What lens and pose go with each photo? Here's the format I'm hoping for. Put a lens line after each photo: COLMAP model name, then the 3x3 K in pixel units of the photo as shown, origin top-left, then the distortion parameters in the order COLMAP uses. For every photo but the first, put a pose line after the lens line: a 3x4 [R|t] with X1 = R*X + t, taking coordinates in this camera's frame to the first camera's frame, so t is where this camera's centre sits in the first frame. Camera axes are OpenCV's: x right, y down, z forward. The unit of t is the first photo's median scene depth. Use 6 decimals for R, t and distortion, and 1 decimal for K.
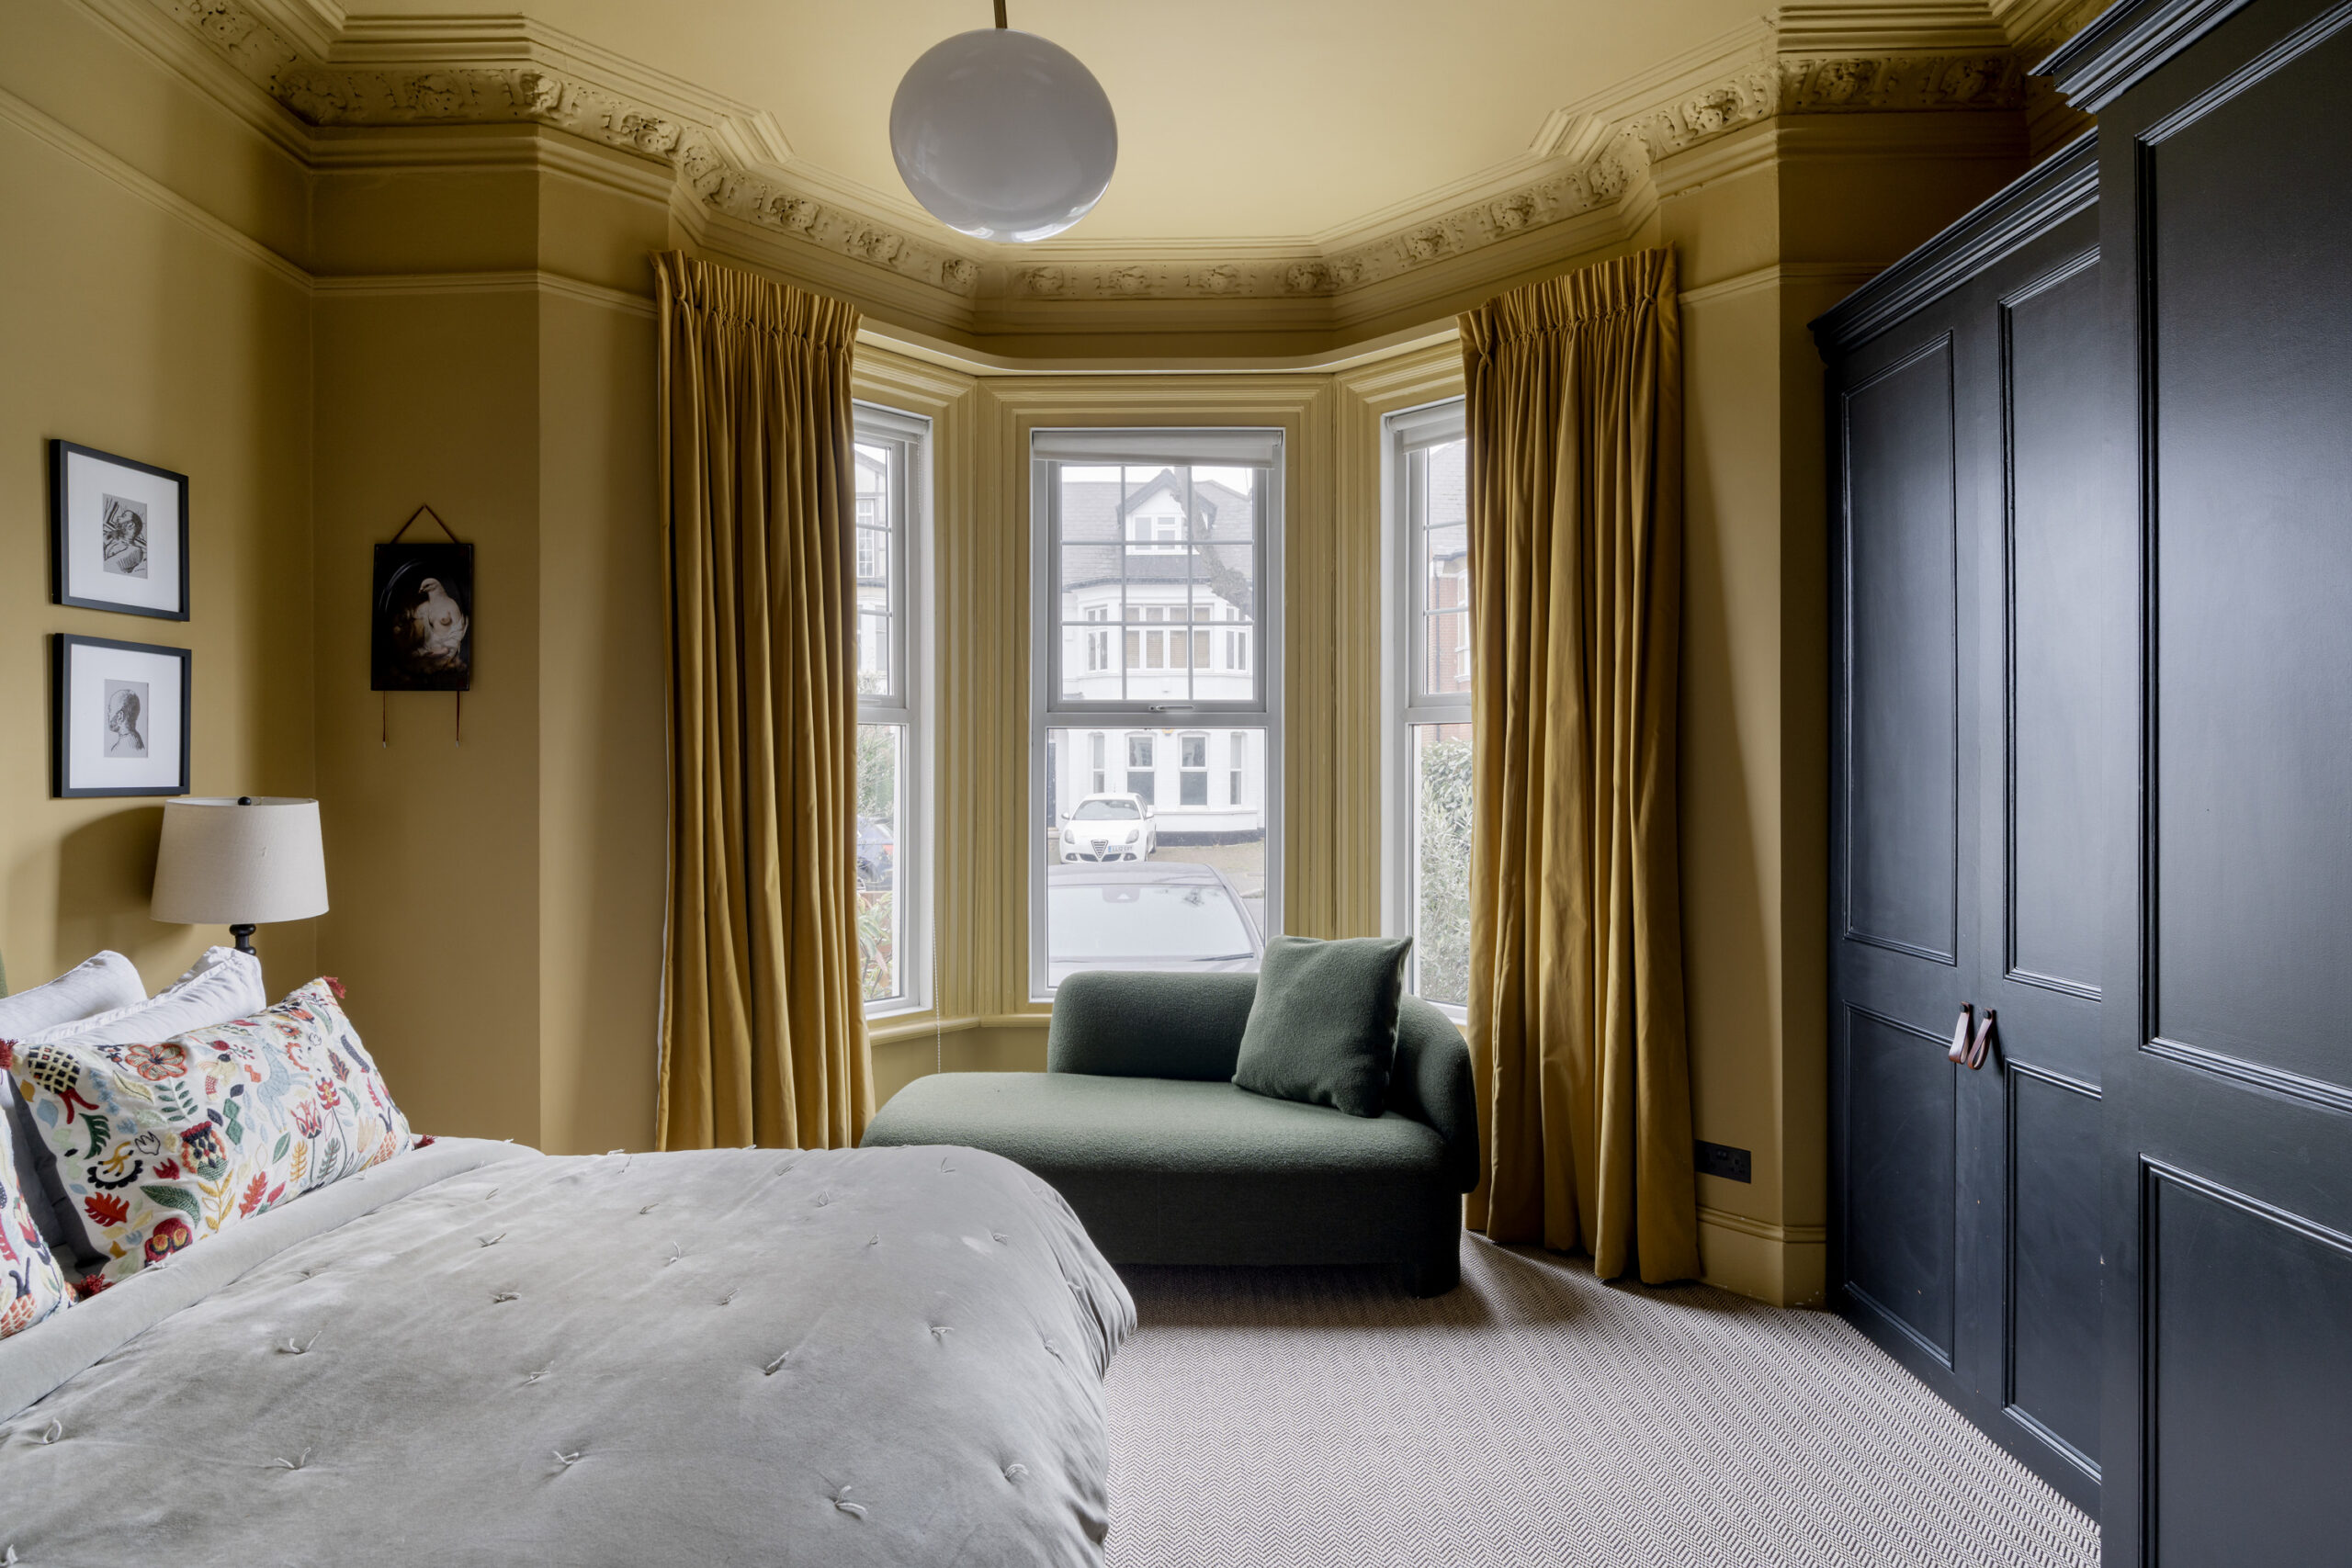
lens RADIAL K [[1113.8, 0, 1174.5], [0, 1113.8, 765.9], [0, 0, 1]] dist [-0.004556, 0.000917]
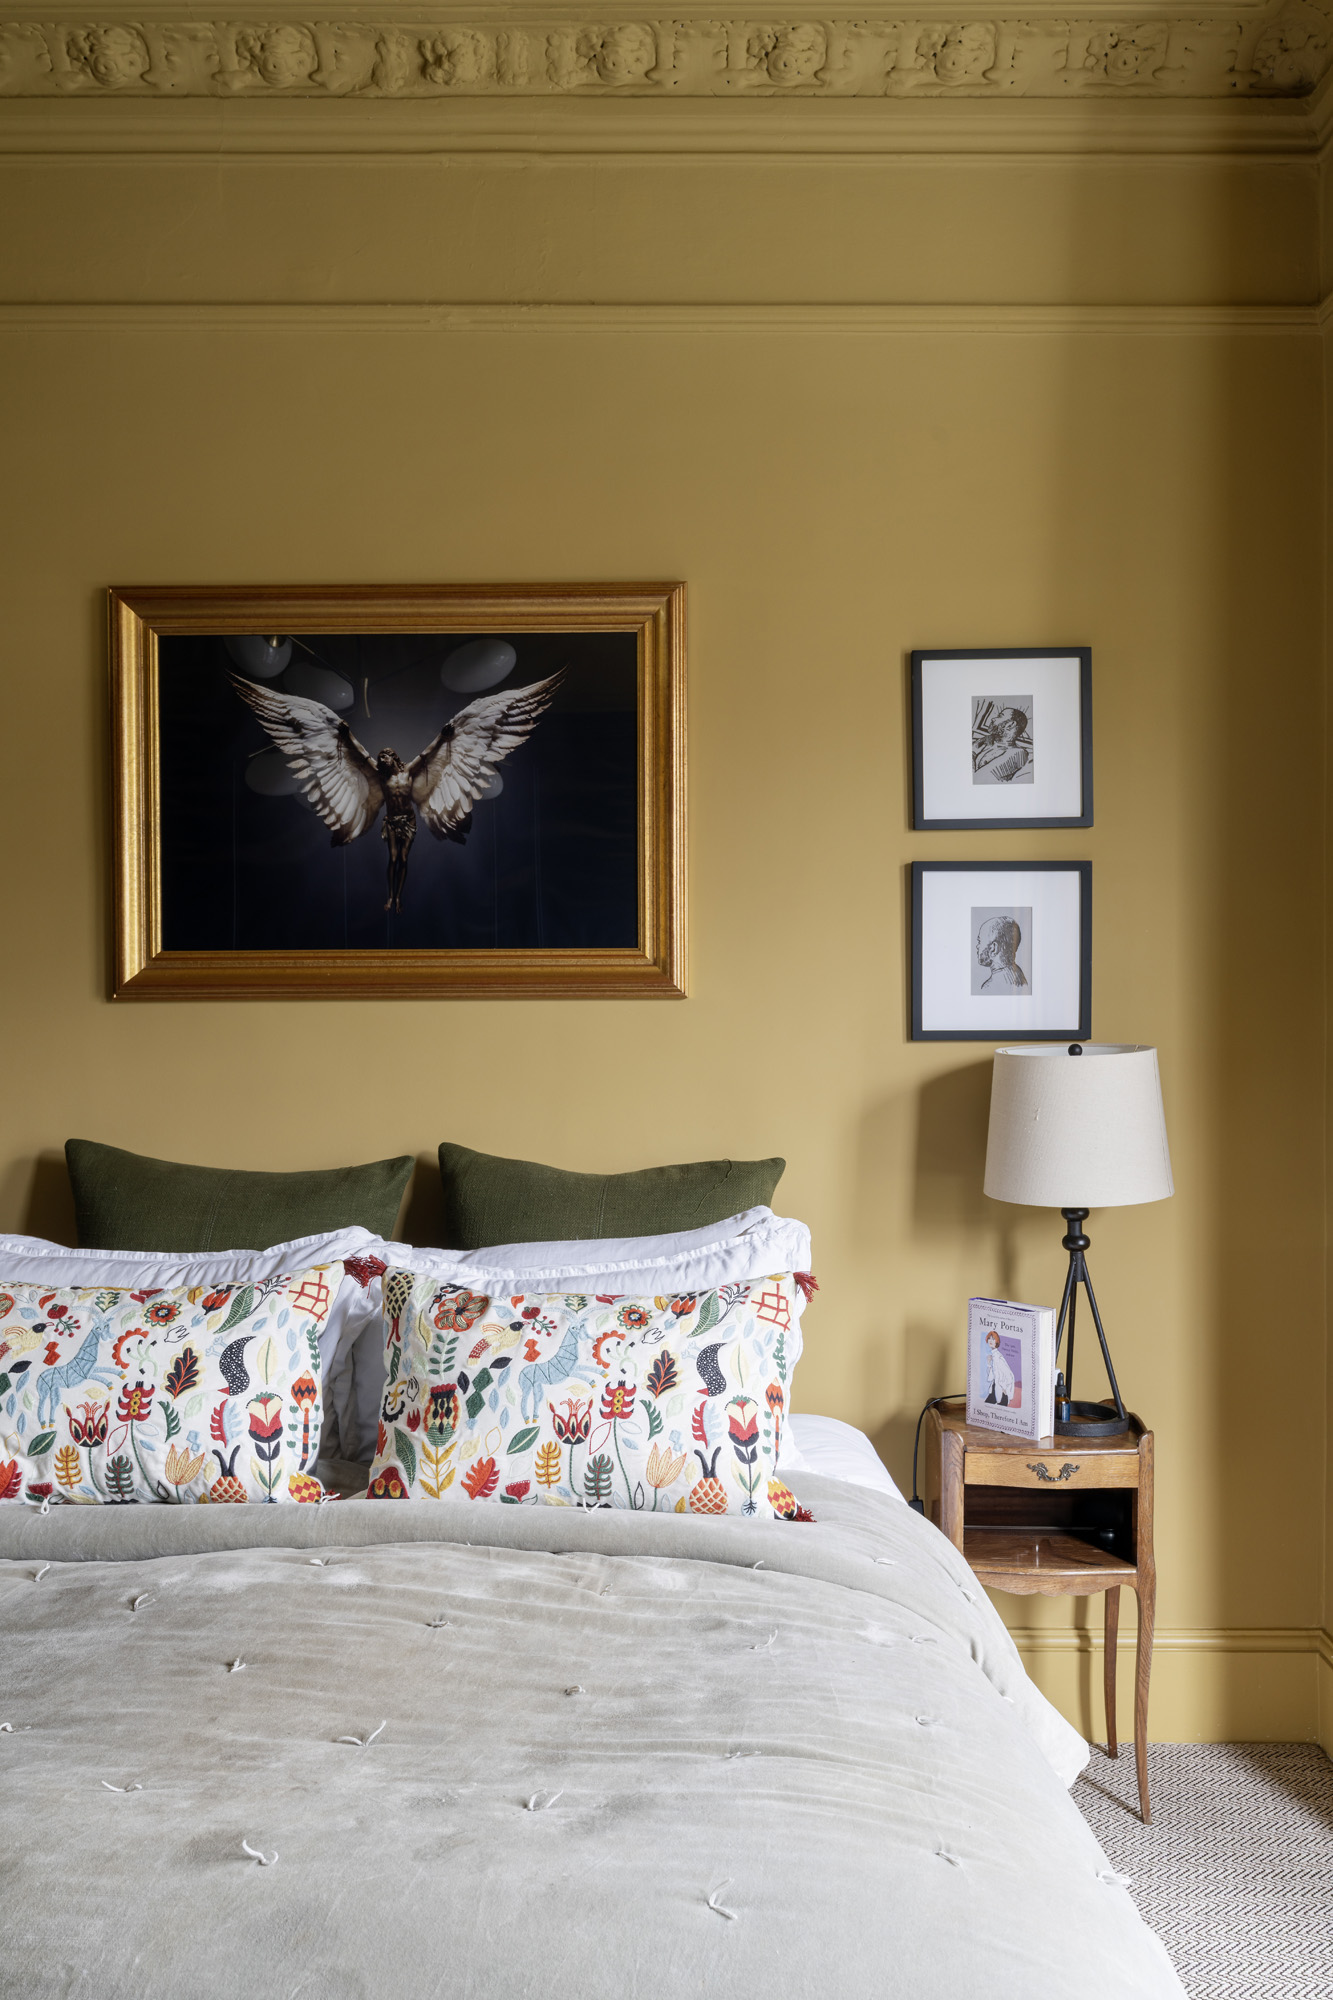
lens RADIAL K [[1658.3, 0, 666.3], [0, 1658.3, 1016.4], [0, 0, 1]] dist [0.003701, -0.004637]
pose [[0.033085, 0.007042, -0.999428, 0.510717], [0.006467, 0.999953, 0.007260, -0.003310], [0.999432, -0.006703, 0.033037, 1.052494]]
